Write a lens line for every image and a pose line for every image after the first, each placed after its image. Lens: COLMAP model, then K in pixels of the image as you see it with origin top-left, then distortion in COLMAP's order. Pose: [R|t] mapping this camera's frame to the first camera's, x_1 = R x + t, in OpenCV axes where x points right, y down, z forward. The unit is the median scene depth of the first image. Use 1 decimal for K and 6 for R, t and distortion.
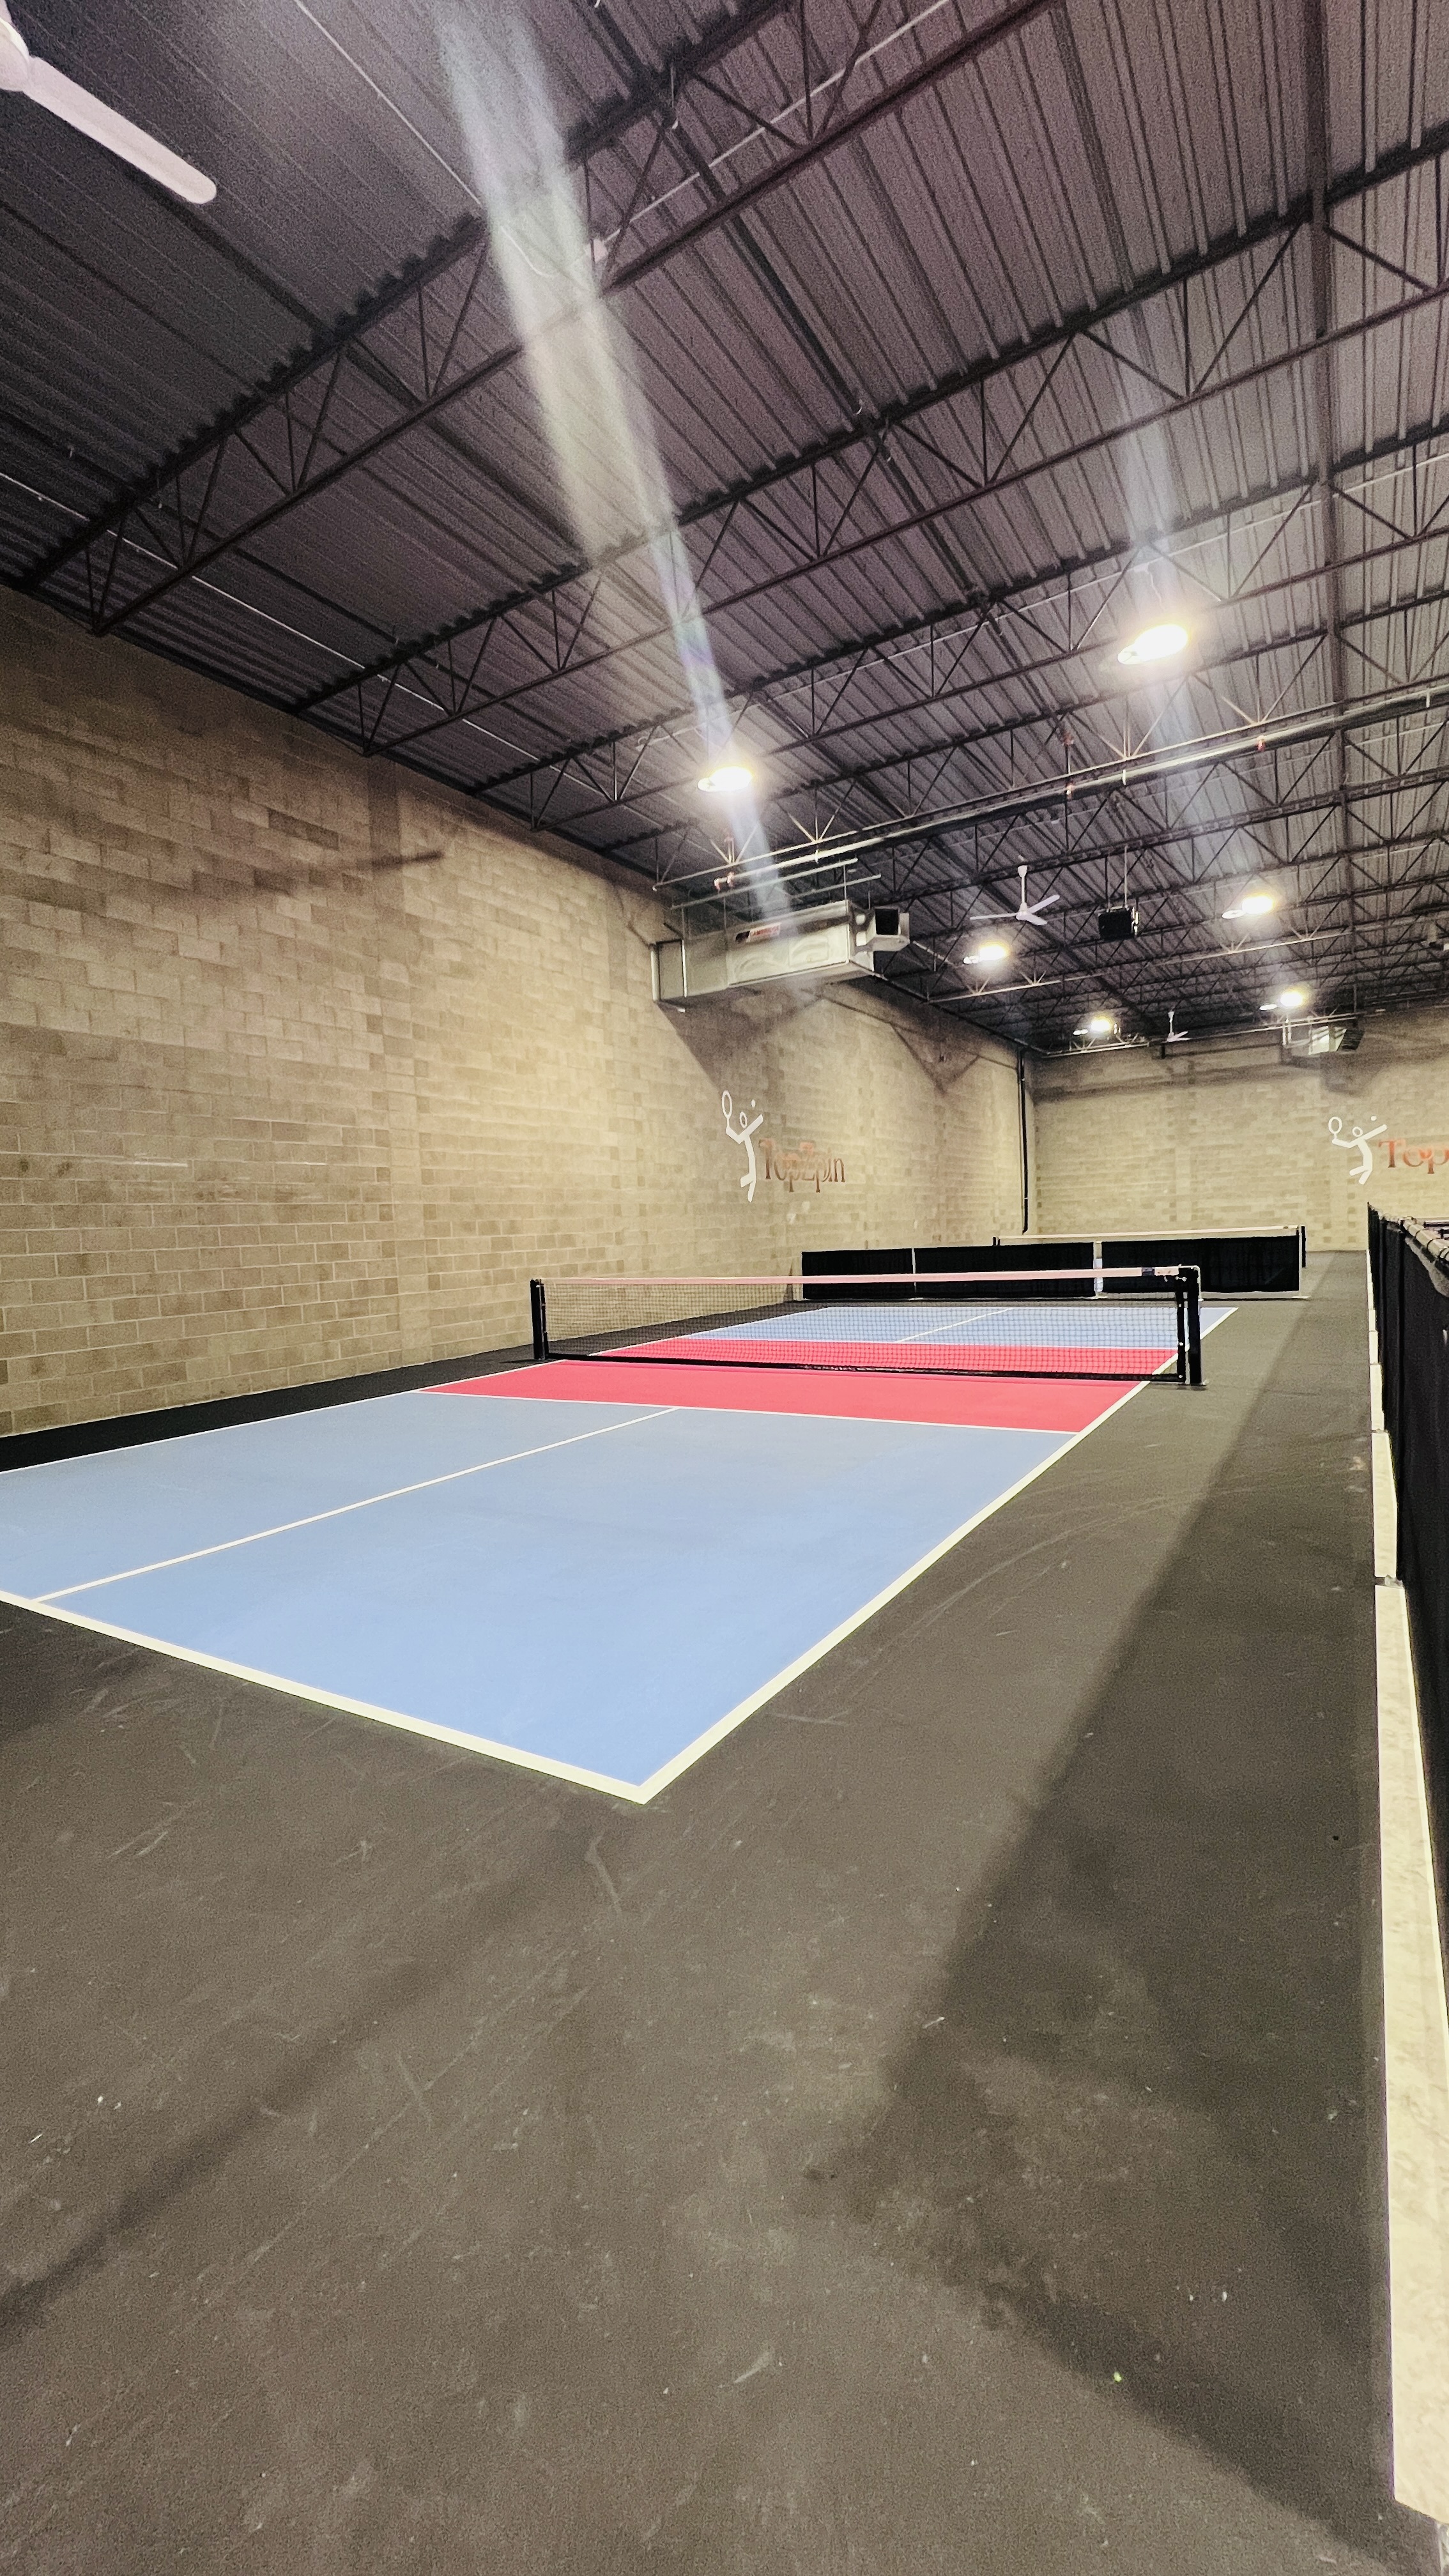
lens RADIAL K [[1018.0, 0, 732.7], [0, 1018.0, 1290.5], [0, 0, 1]] dist [-0.002437, 0.000287]
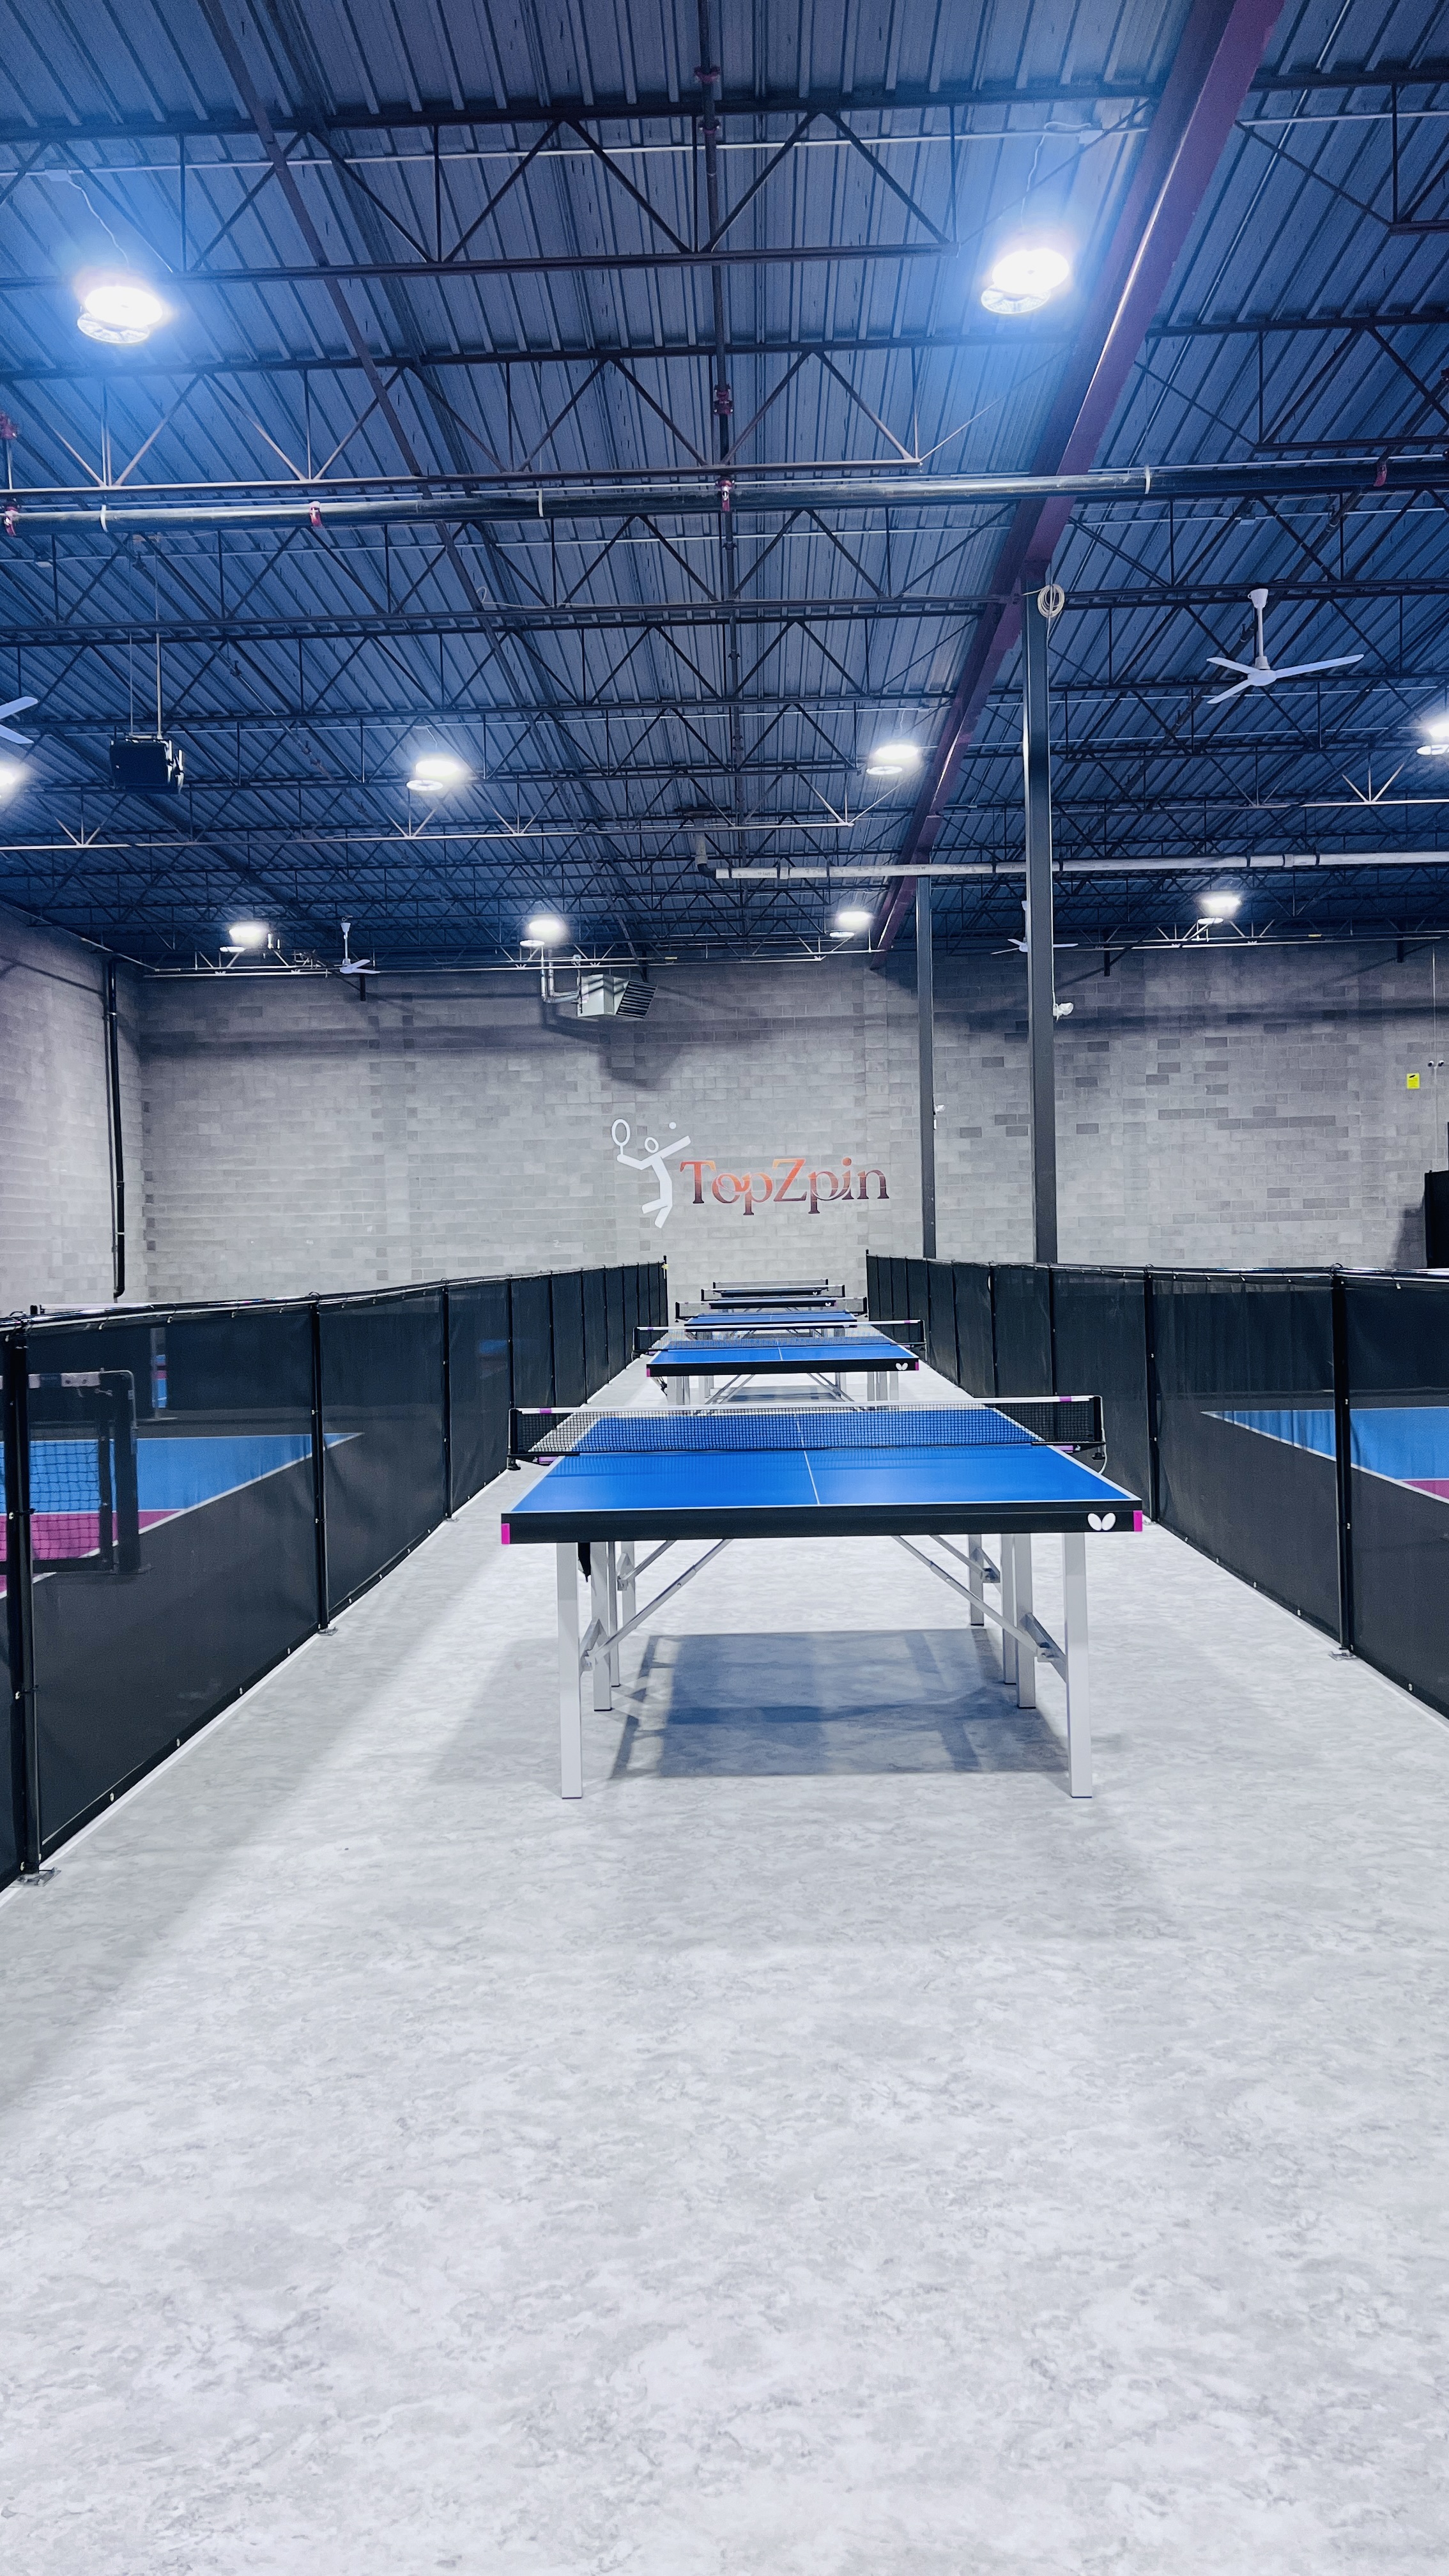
lens RADIAL K [[1910.2, 0, 716.8], [0, 1910.2, 1297.2], [0, 0, 1]] dist [0.076378, -0.100276]
pose [[0.865448, 0.011240, 0.500872, 0.118180], [0.016028, 0.998615, -0.050106, -0.002763], [-0.500741, 0.051392, 0.864070, -0.082254]]
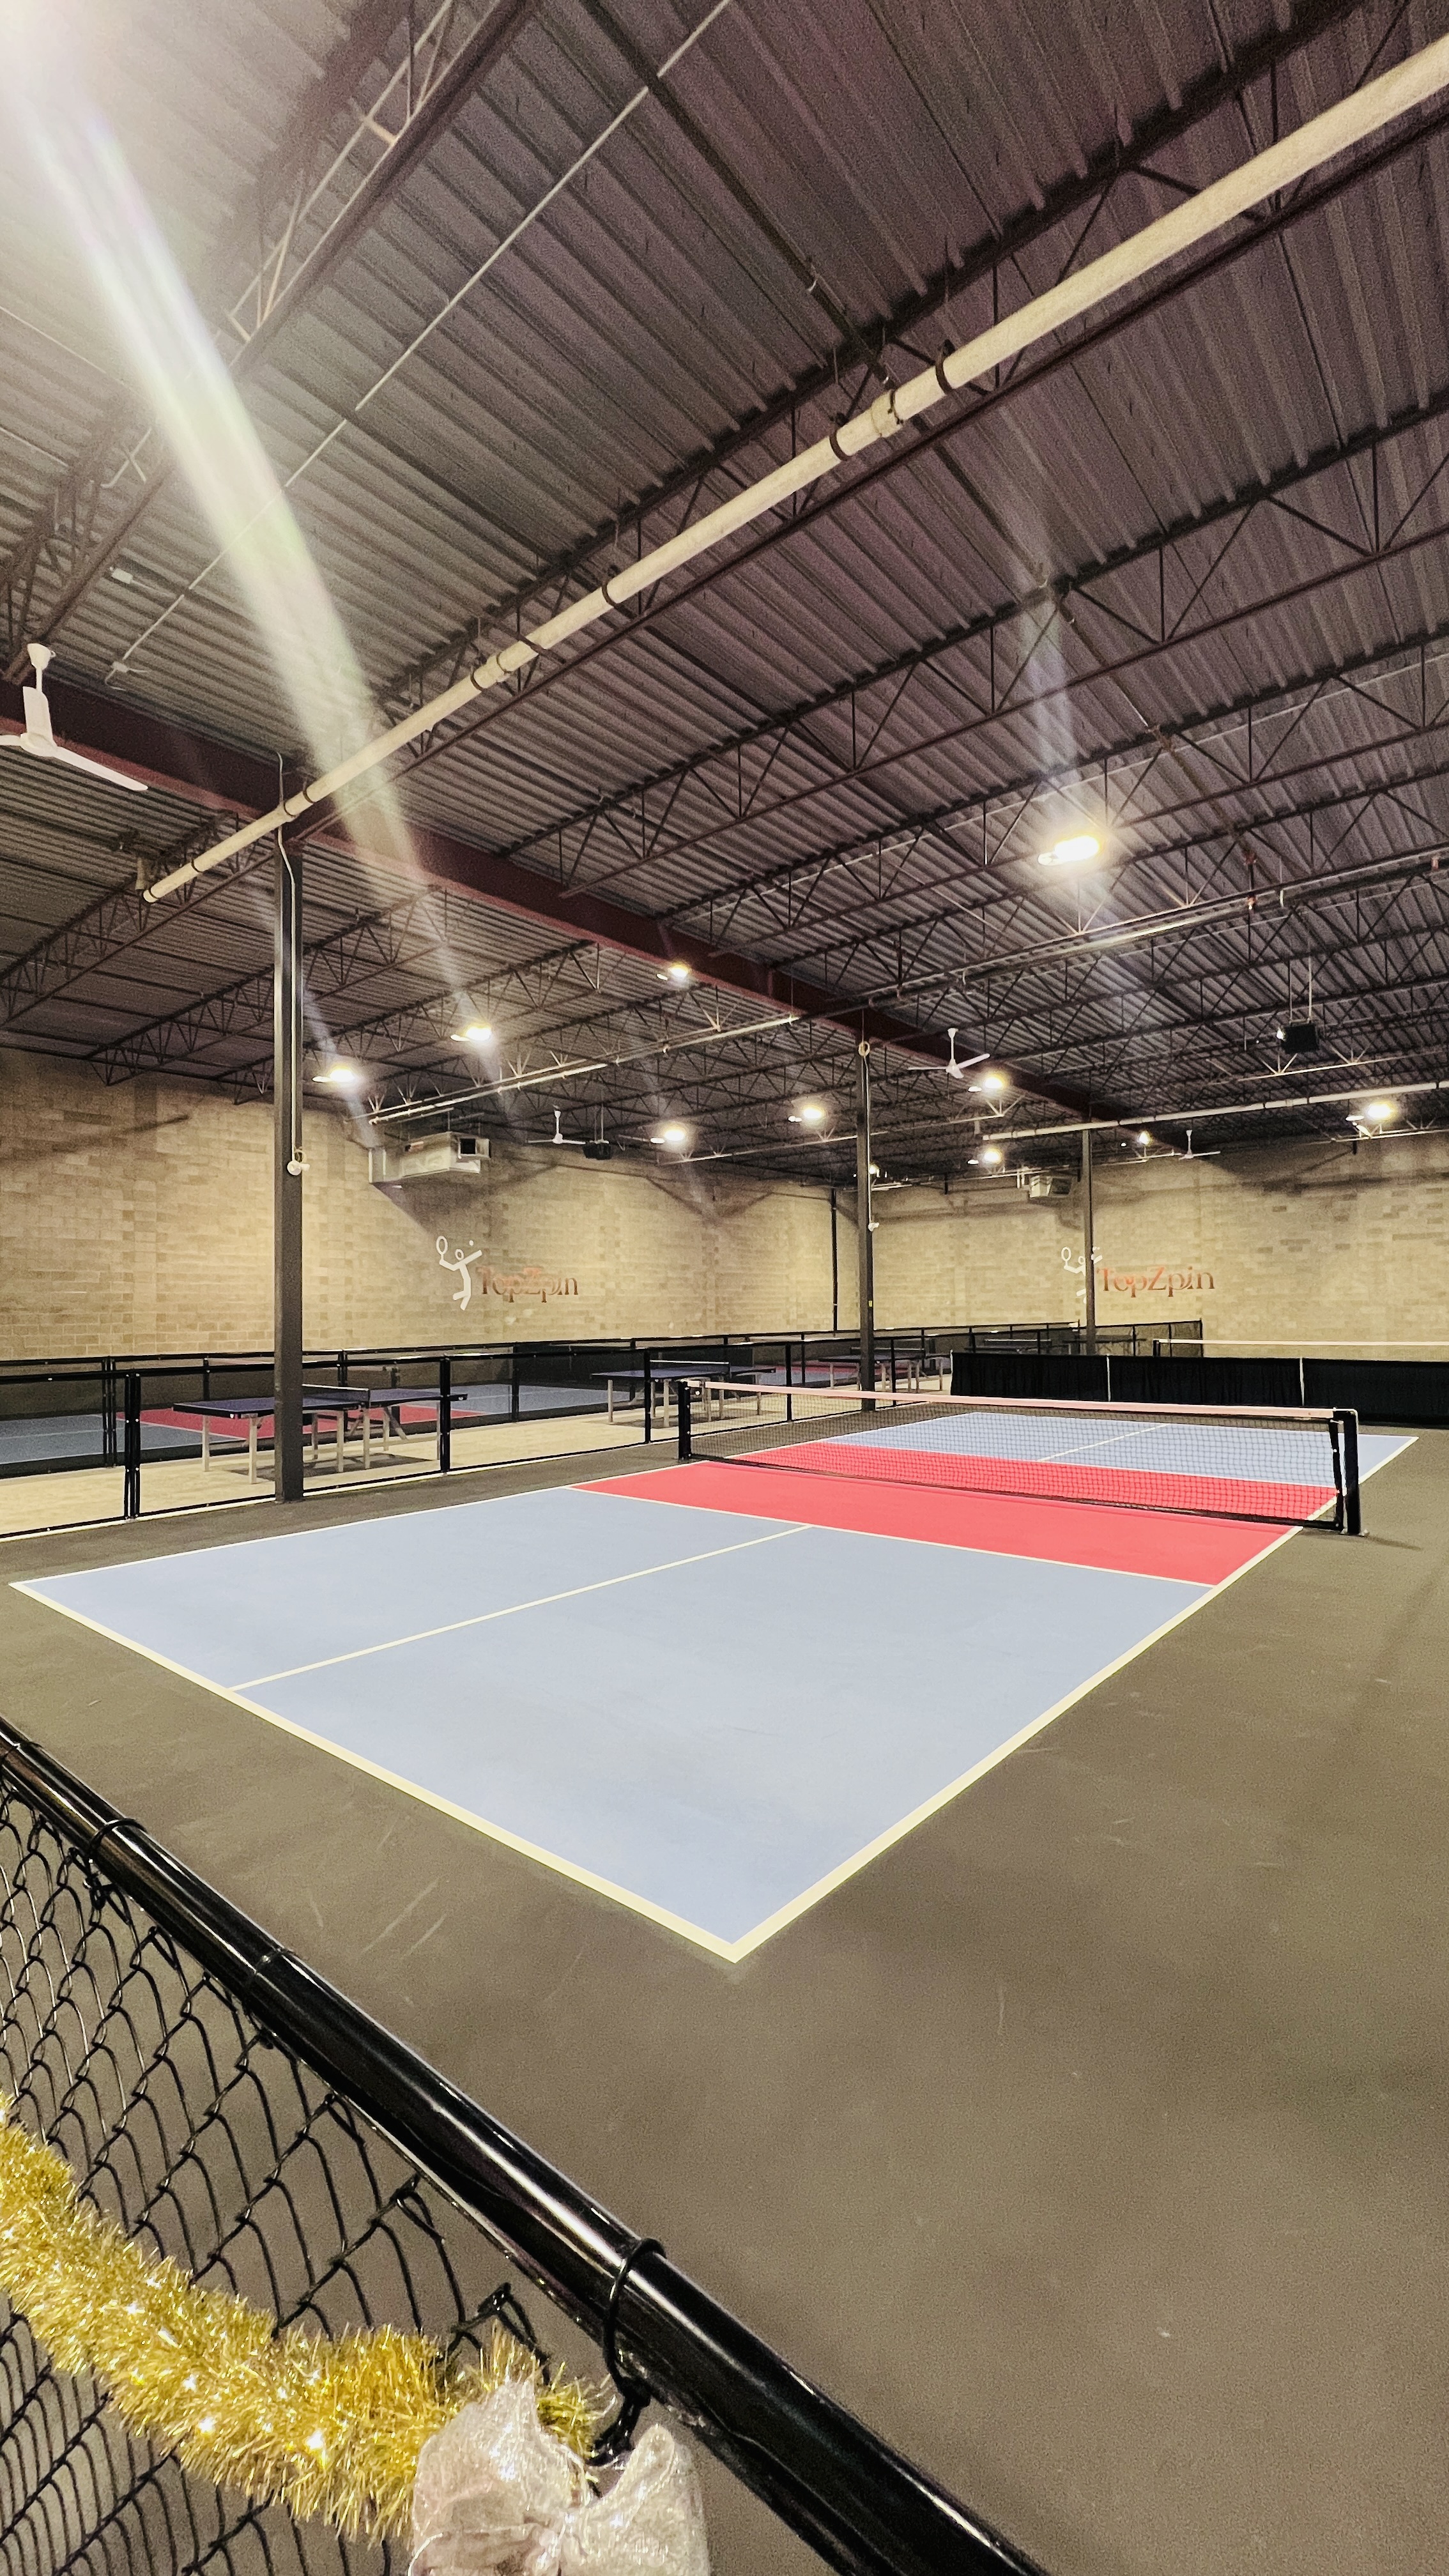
lens RADIAL K [[1018.0, 0, 732.5], [0, 1018.0, 1288.0], [0, 0, 1]] dist [-0.002437, 0.000287]
pose [[0.988082, 0.029729, -0.151032, 0.808424], [-0.041502, 0.996289, -0.075405, -0.031501], [0.148229, 0.080775, 0.985649, -0.509339]]
